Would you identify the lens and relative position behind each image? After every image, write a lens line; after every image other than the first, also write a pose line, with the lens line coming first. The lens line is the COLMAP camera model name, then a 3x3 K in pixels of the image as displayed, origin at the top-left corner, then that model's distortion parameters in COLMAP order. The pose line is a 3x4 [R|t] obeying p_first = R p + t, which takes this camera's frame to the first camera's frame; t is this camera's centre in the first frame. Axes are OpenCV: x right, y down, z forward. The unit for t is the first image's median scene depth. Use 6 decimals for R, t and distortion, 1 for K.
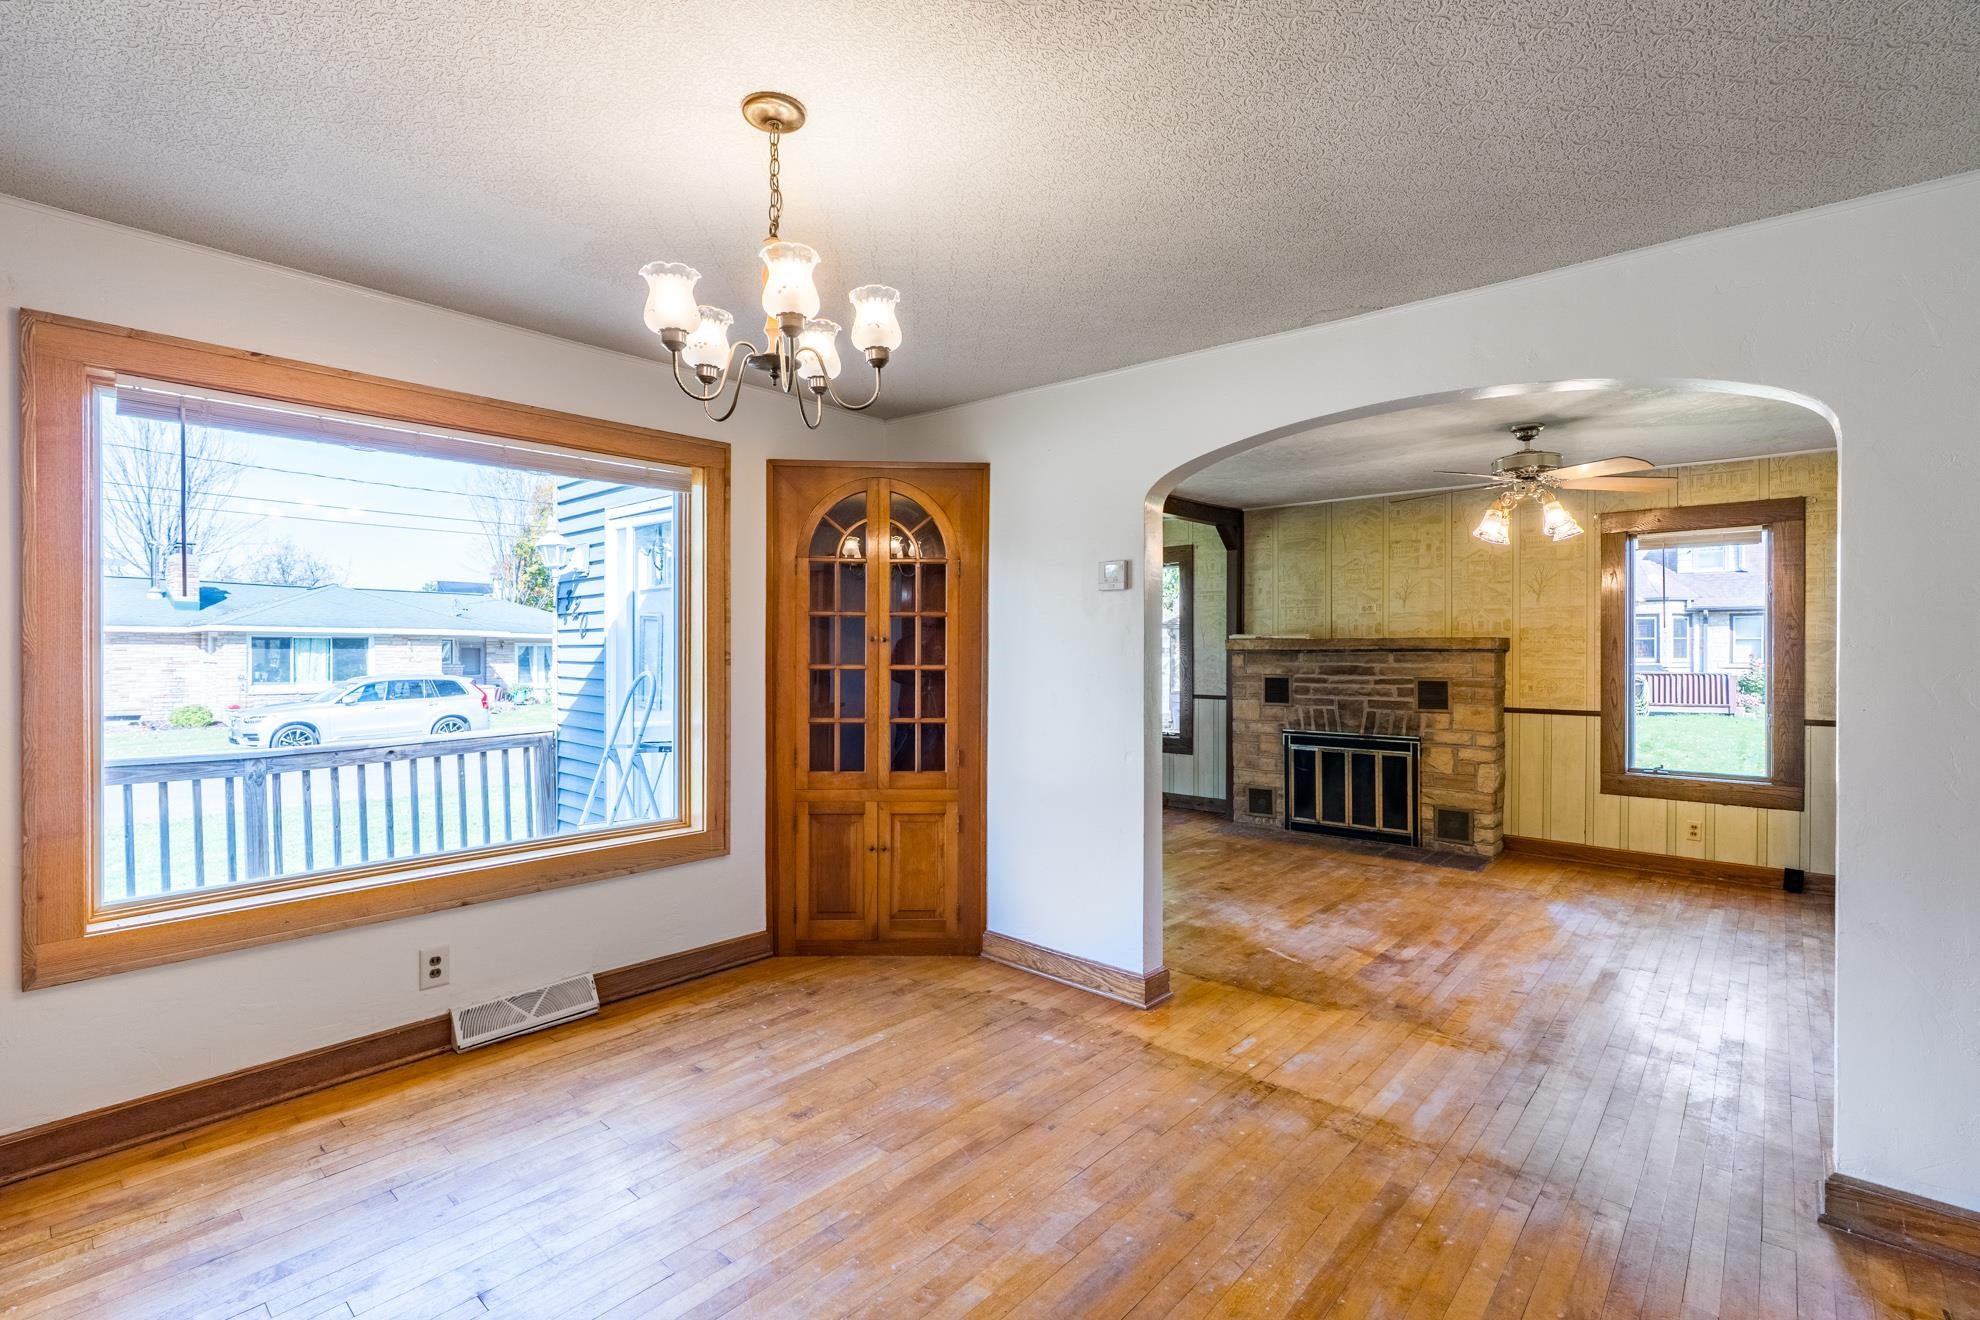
lens RADIAL K [[909.1, 0, 1000.7], [0, 909.1, 649.7], [0, 0, 1]] dist [-0.001147, 0.000484]
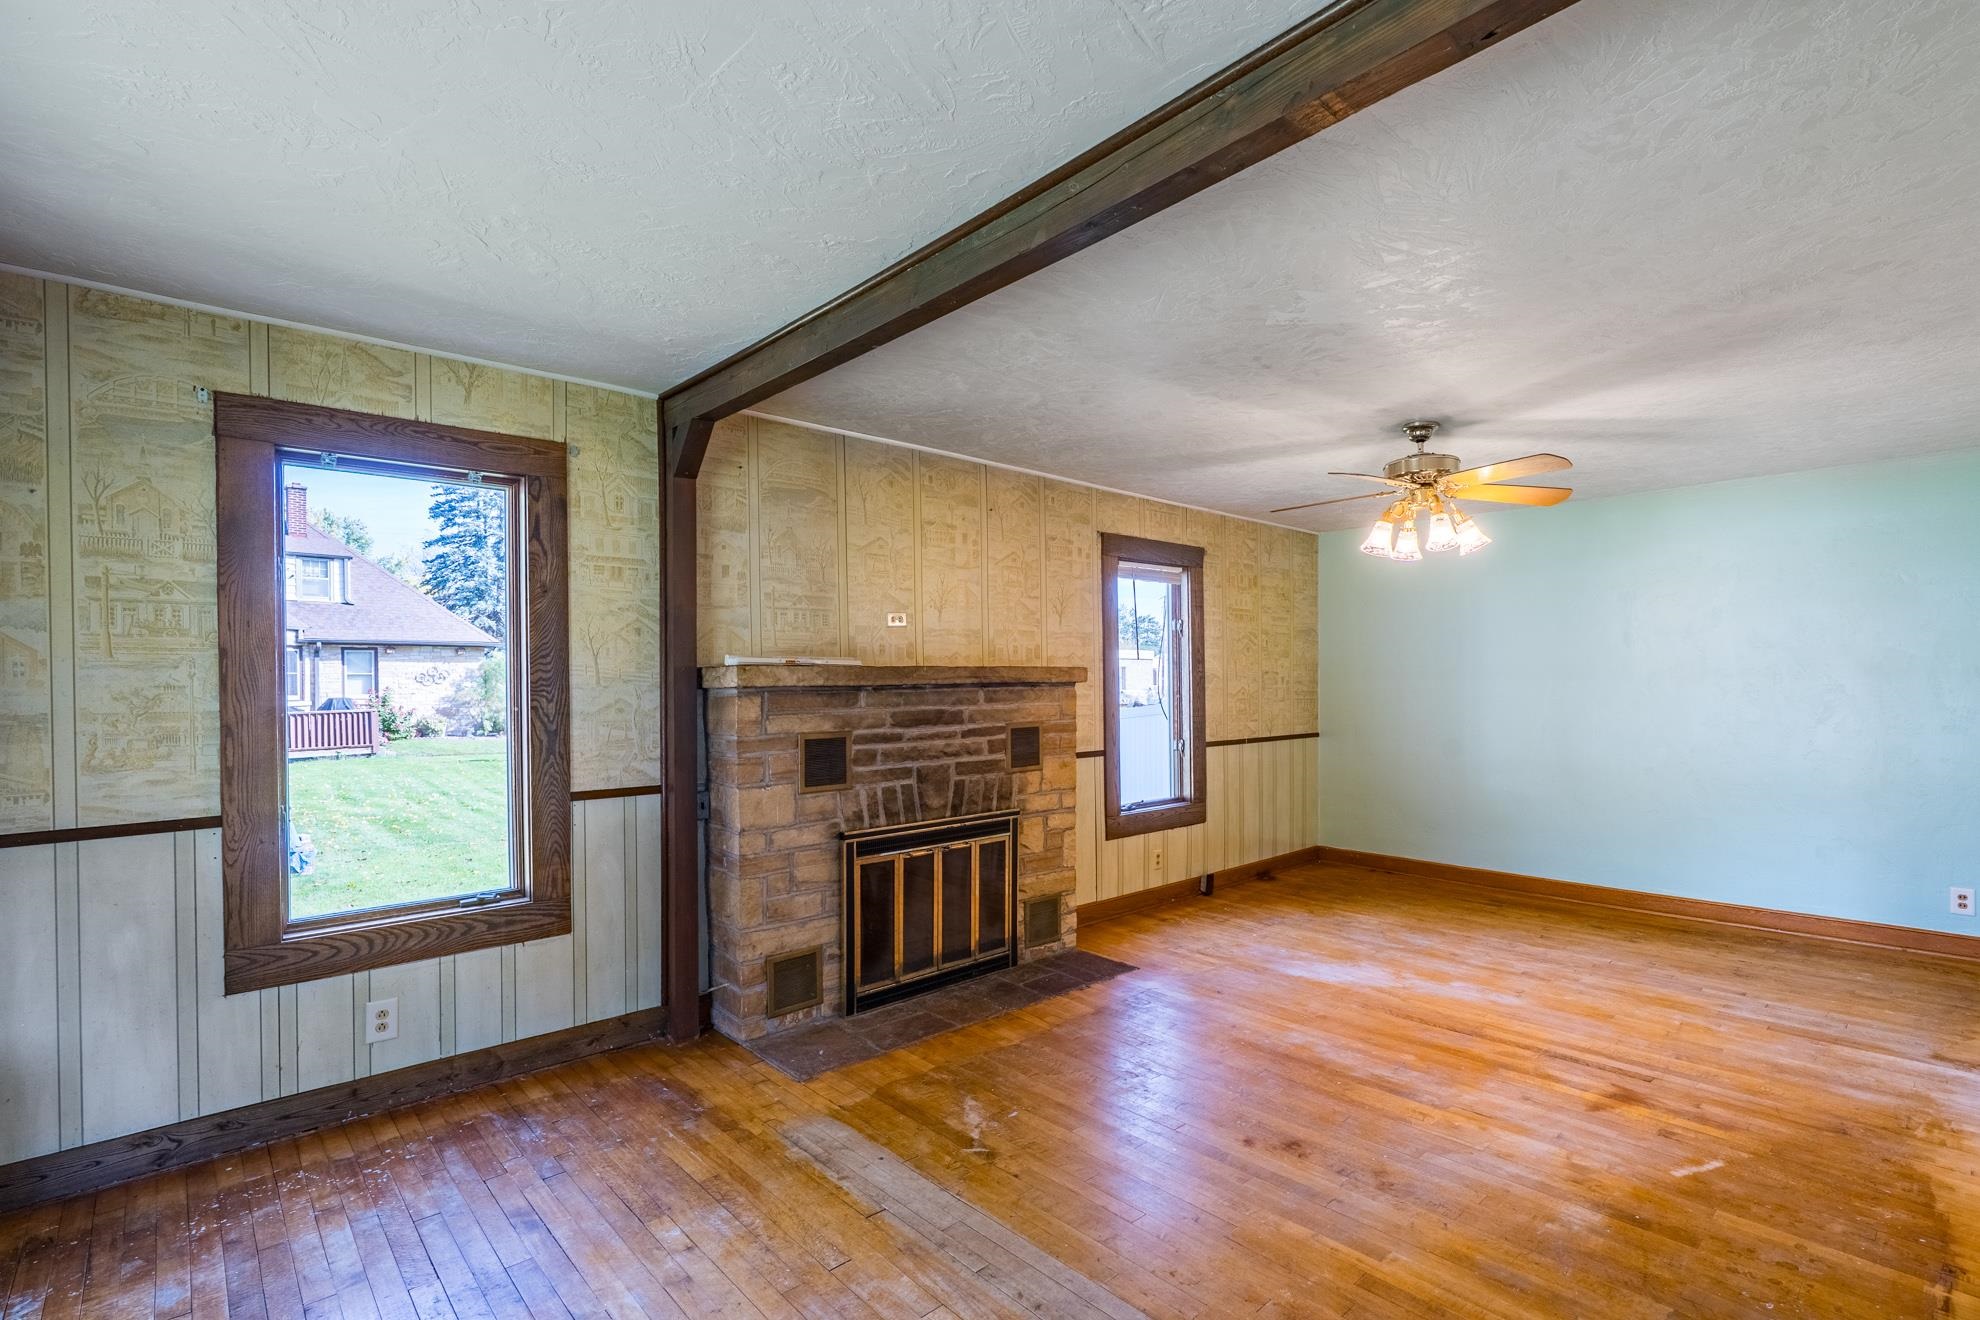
lens RADIAL K [[914.9, 0, 1024.0], [0, 914.9, 682.2], [0, 0, 1]] dist [-0.010082, 0.000981]
pose [[0.111859, -0.003083, 0.993719, -0.230050], [0.007312, 0.999971, 0.002279, -0.002530], [-0.993697, 0.007011, 0.111878, 0.881208]]
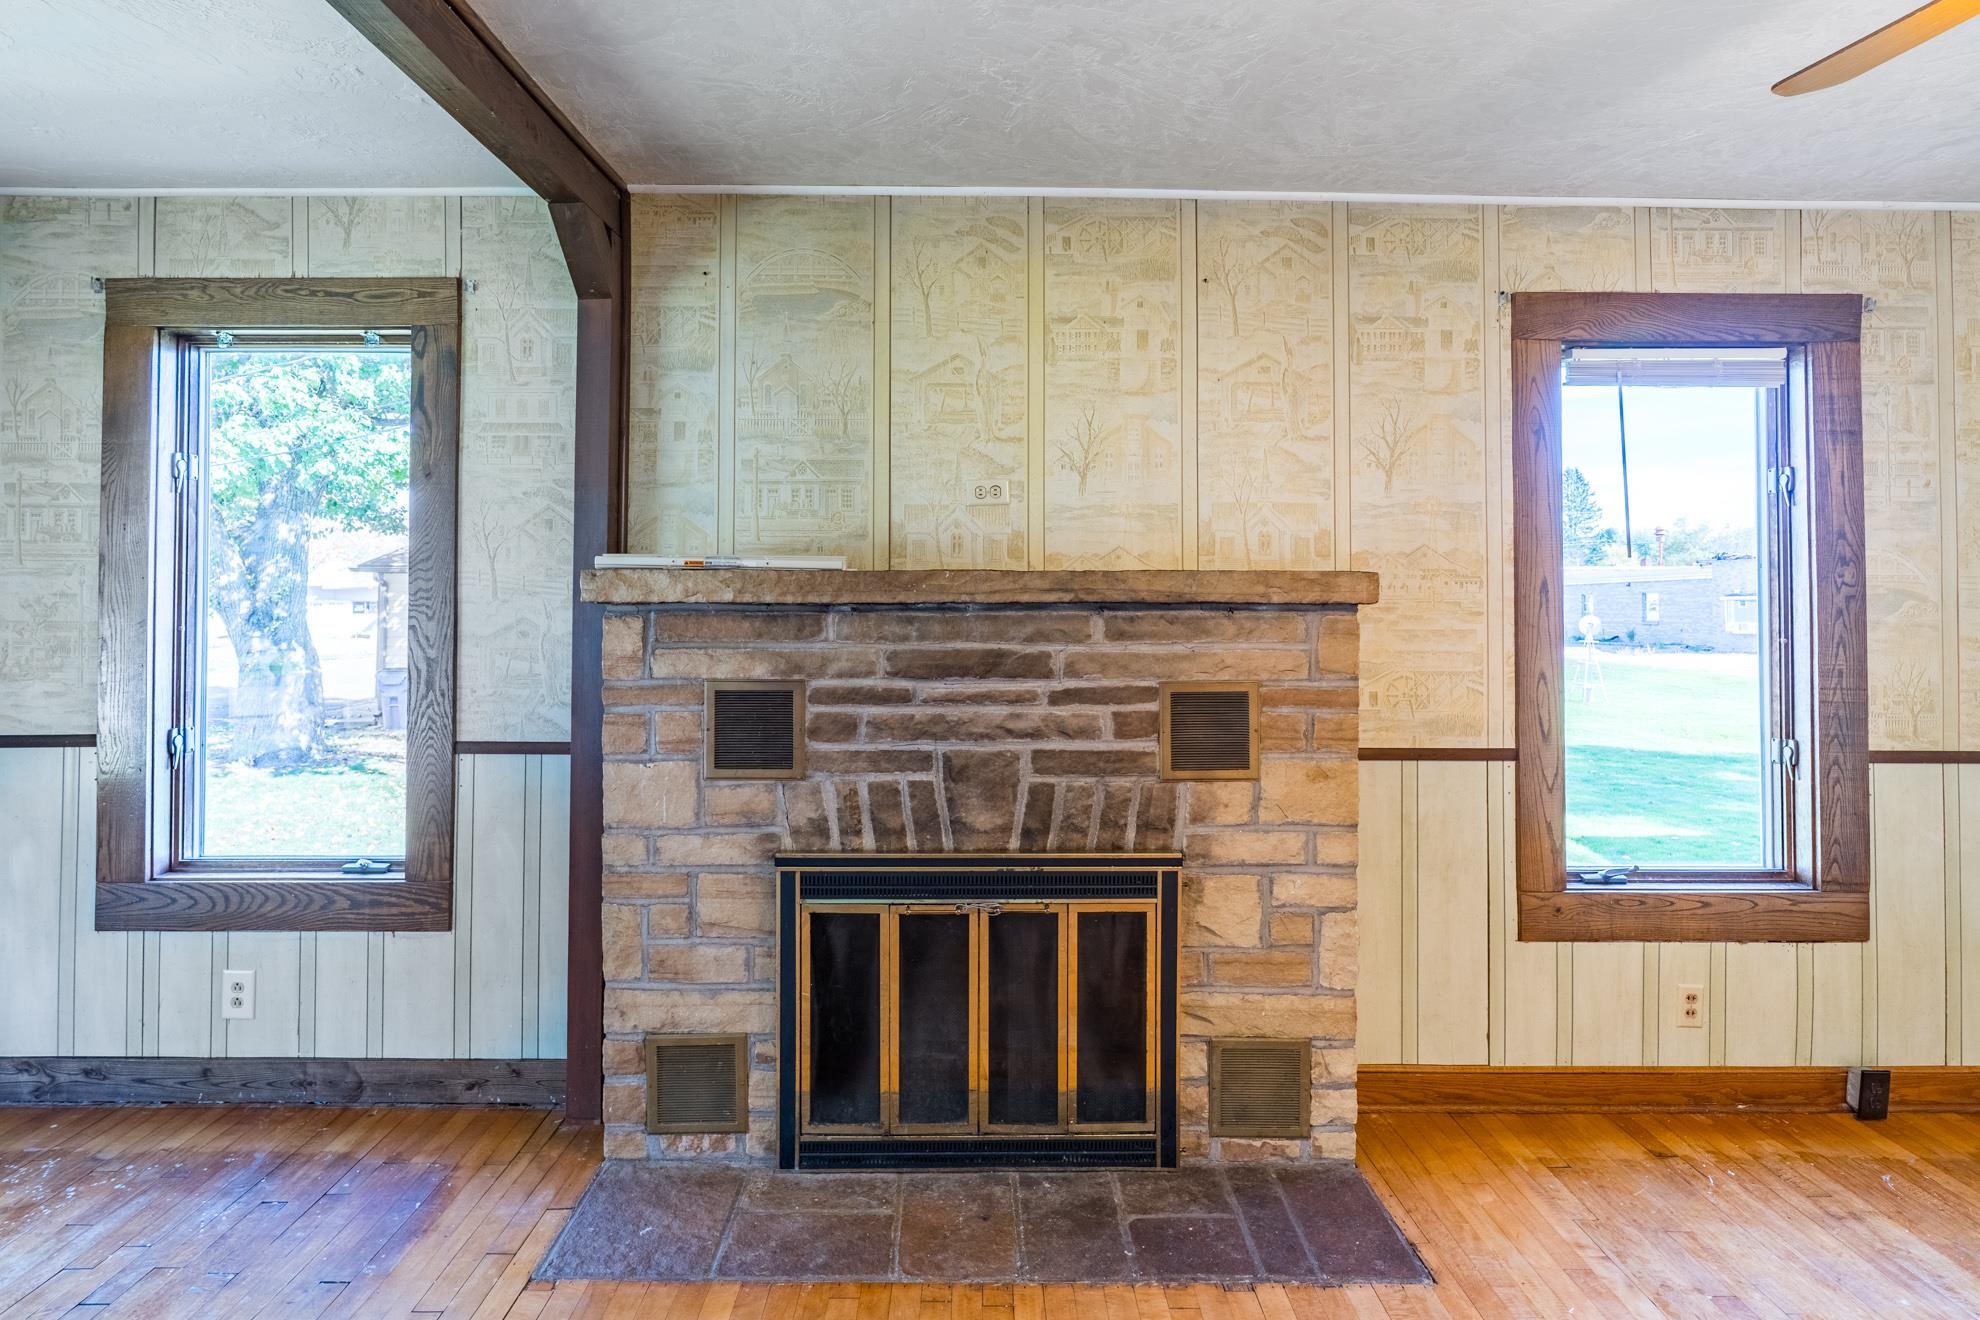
lens RADIAL K [[1017.3, 0, 983.5], [0, 1017.3, 588.0], [0, 0, 1]] dist [-0.005230, 0.000102]
pose [[0.753258, 0.014898, 0.657557, 0.137790], [-0.003852, 0.999826, -0.018241, 0.001143], [-0.657714, 0.011207, 0.753184, 0.724108]]
